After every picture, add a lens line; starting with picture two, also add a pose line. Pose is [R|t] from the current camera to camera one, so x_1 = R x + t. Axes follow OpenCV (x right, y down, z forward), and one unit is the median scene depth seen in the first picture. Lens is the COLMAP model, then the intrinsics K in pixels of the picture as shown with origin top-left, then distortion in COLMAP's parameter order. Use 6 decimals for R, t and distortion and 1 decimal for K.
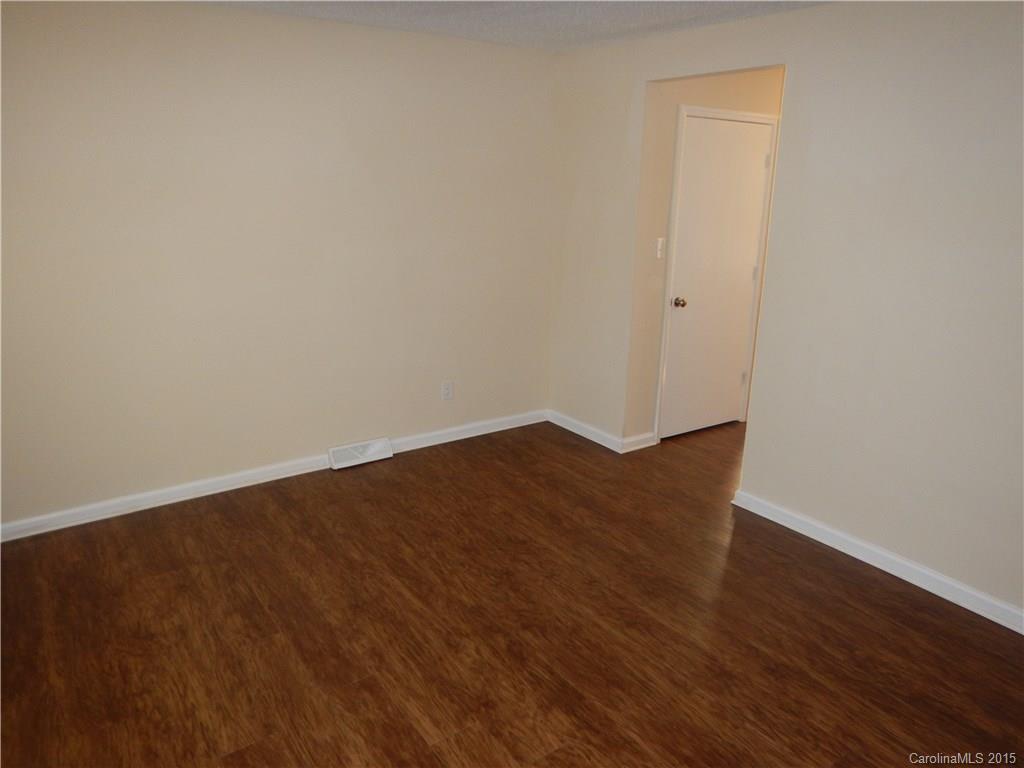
lens RADIAL K [[725.8, 0, 511.8], [0, 725.8, 384.3], [0, 0, 1]] dist [0.004885, 0.001639]
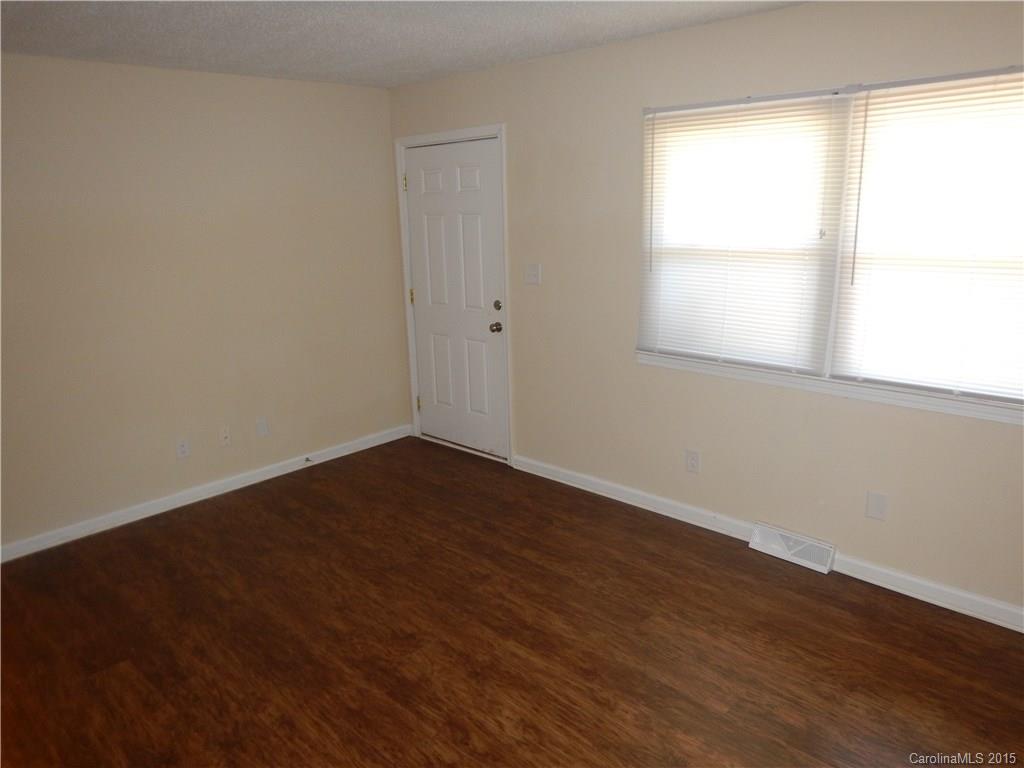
lens RADIAL K [[725.8, 0, 511.7], [0, 725.8, 381.8], [0, 0, 1]] dist [0.004885, 0.001639]
pose [[-0.982904, 0.059074, -0.174386, 0.076742], [-0.035249, 0.869240, 0.493132, -0.481451], [0.180715, 0.490849, -0.852297, 1.663887]]
